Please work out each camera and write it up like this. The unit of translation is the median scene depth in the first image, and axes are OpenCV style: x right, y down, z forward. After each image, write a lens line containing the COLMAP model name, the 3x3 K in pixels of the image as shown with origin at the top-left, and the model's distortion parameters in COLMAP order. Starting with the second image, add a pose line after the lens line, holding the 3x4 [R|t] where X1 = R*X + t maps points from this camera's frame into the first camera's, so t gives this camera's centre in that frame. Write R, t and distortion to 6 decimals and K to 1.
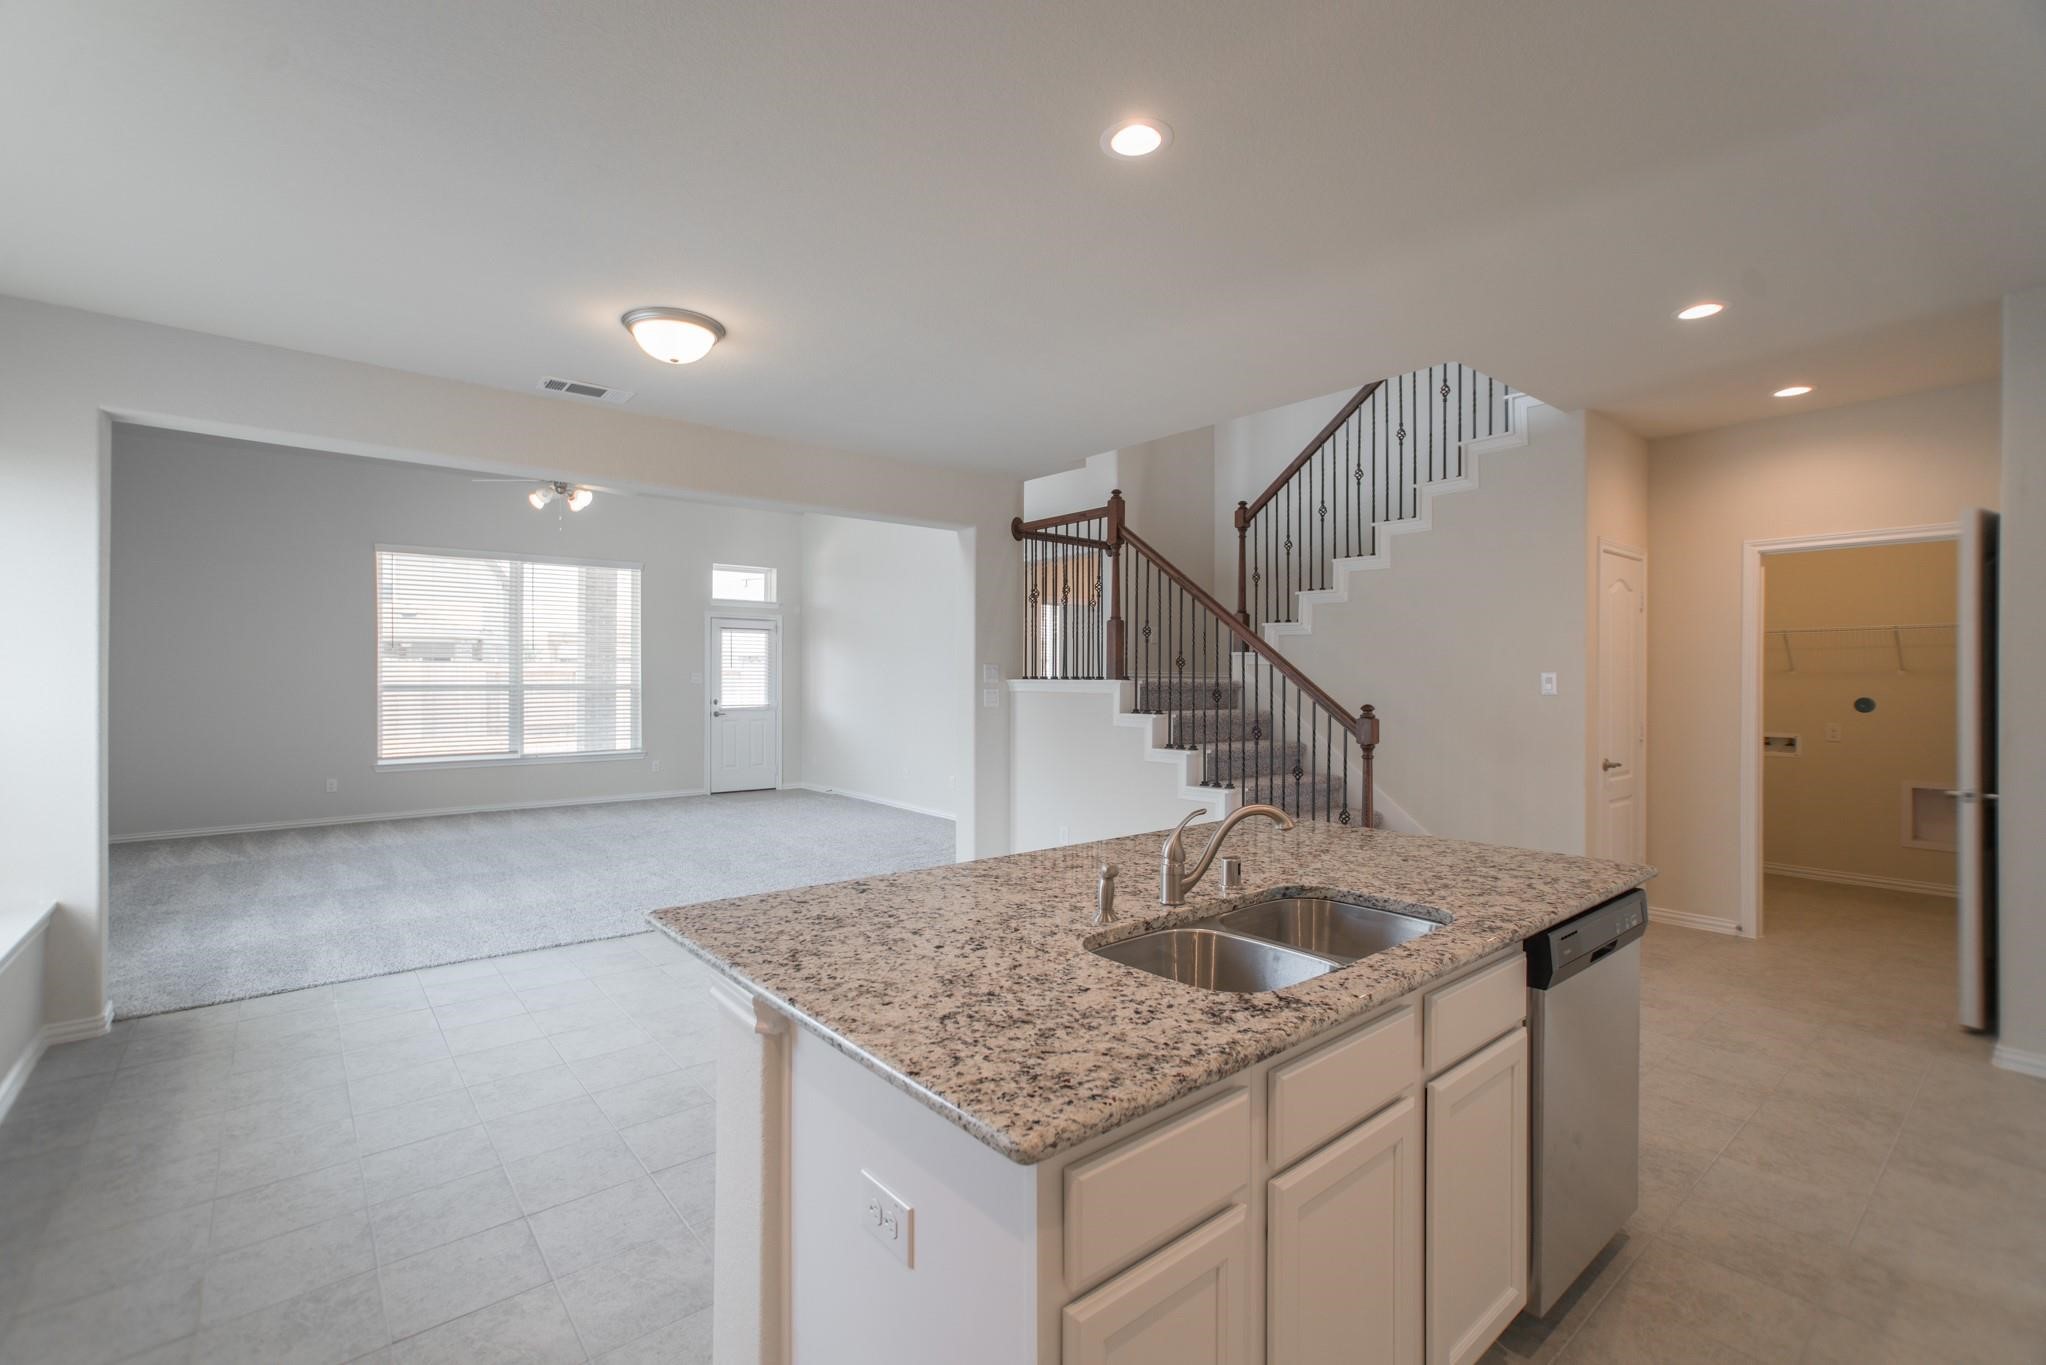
lens RADIAL K [[882.6, 0, 1016.7], [0, 882.6, 693.0], [0, 0, 1]] dist [-0.023560, 0.011420]
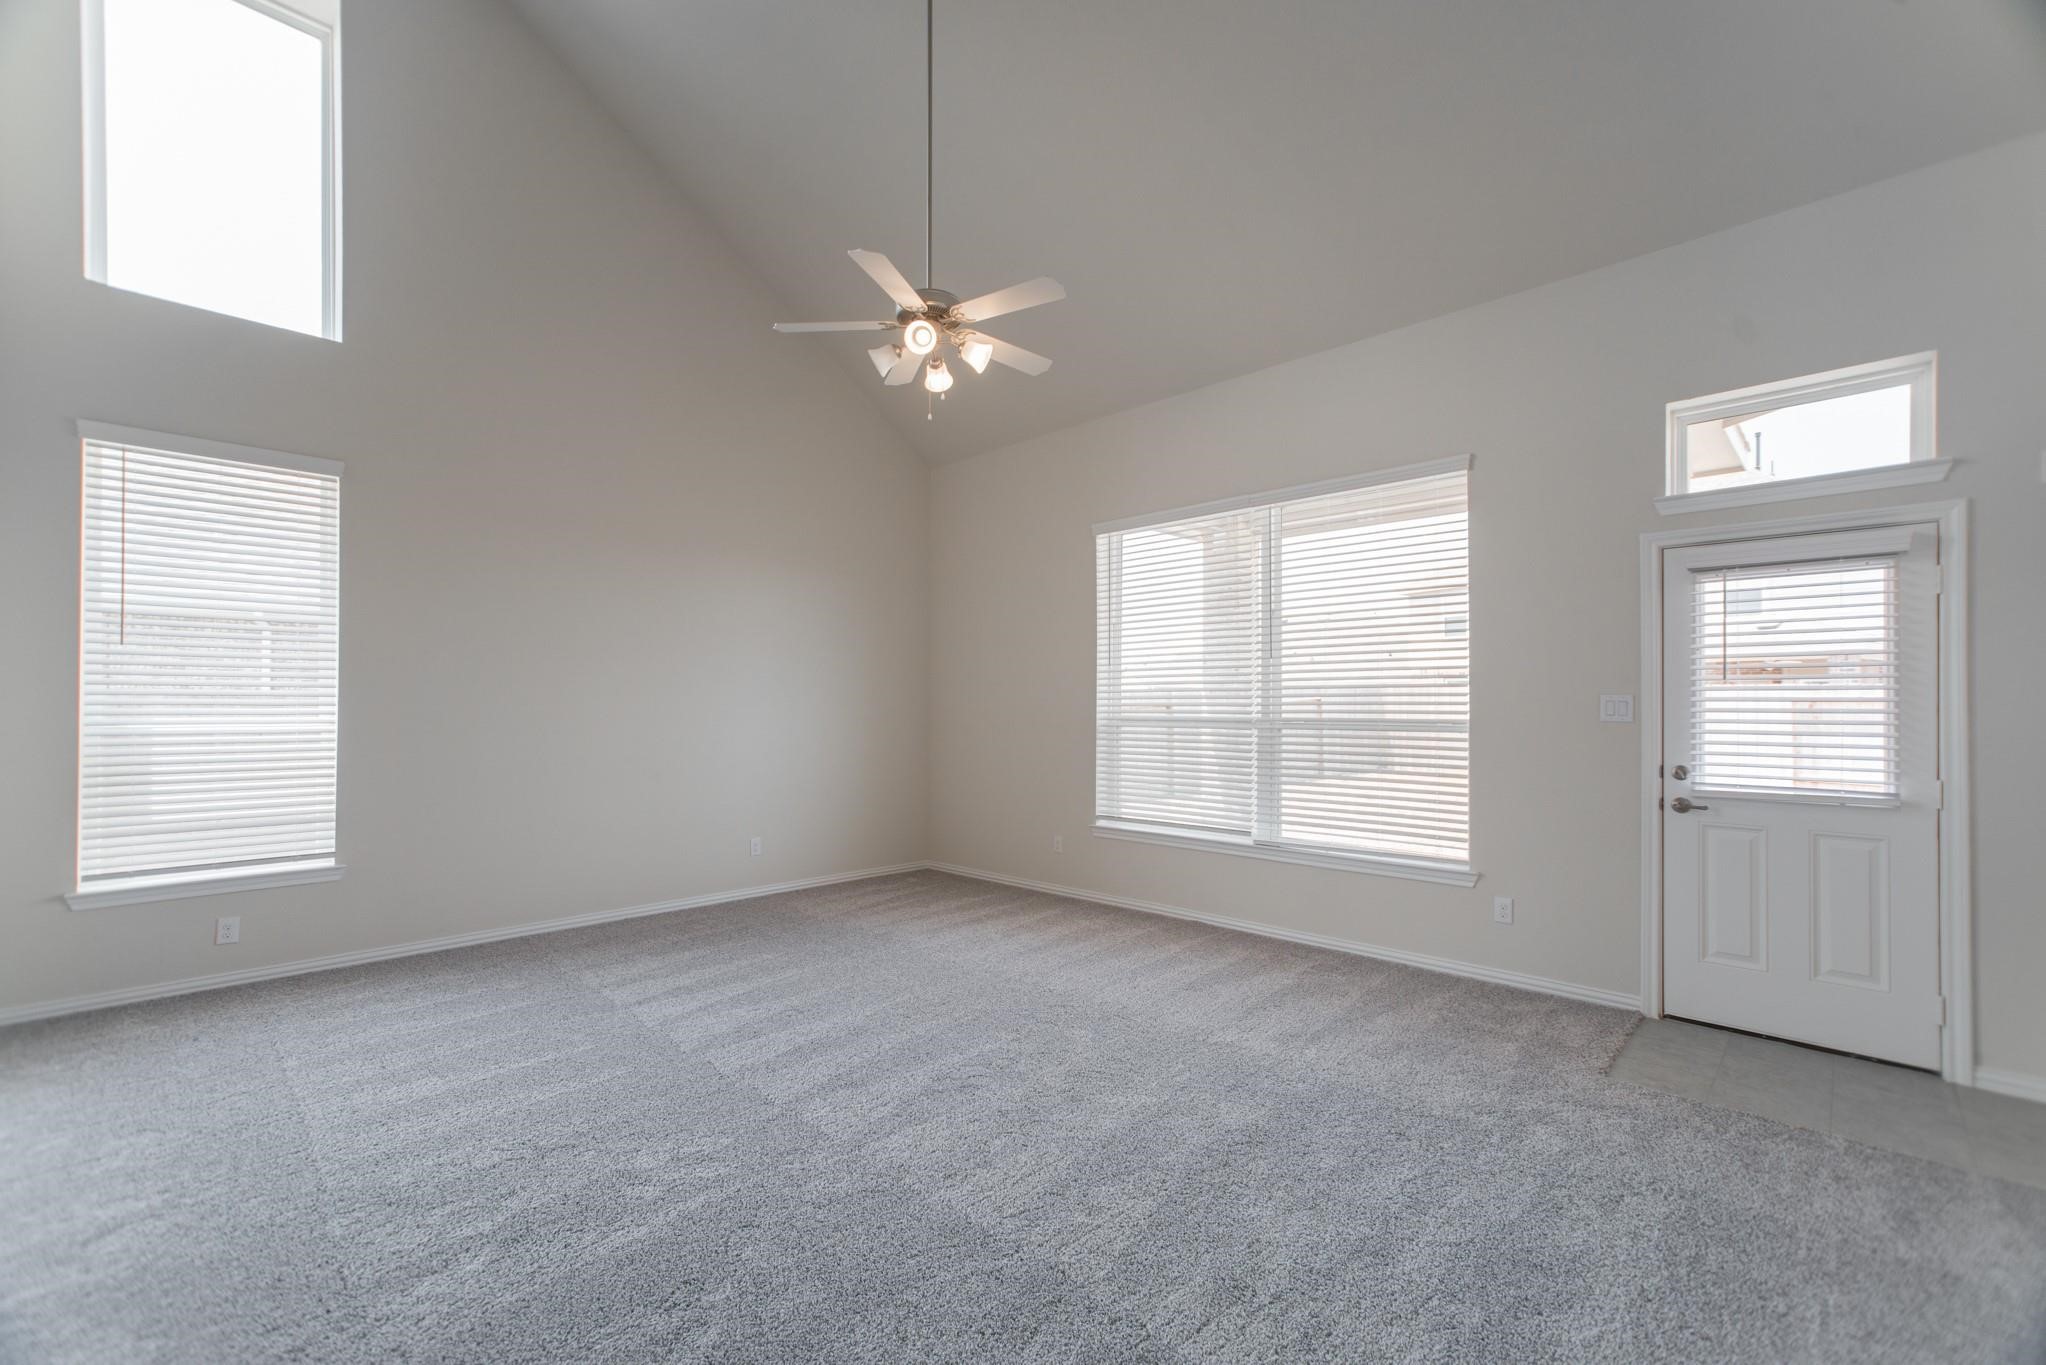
lens RADIAL K [[882.6, 0, 1016.7], [0, 882.6, 693.0], [0, 0, 1]] dist [-0.023560, 0.011420]
pose [[0.091602, -0.014833, -0.995685, -0.001775], [-0.018539, 0.999690, -0.016598, -0.020052], [0.995623, 0.019980, 0.091298, 1.144462]]
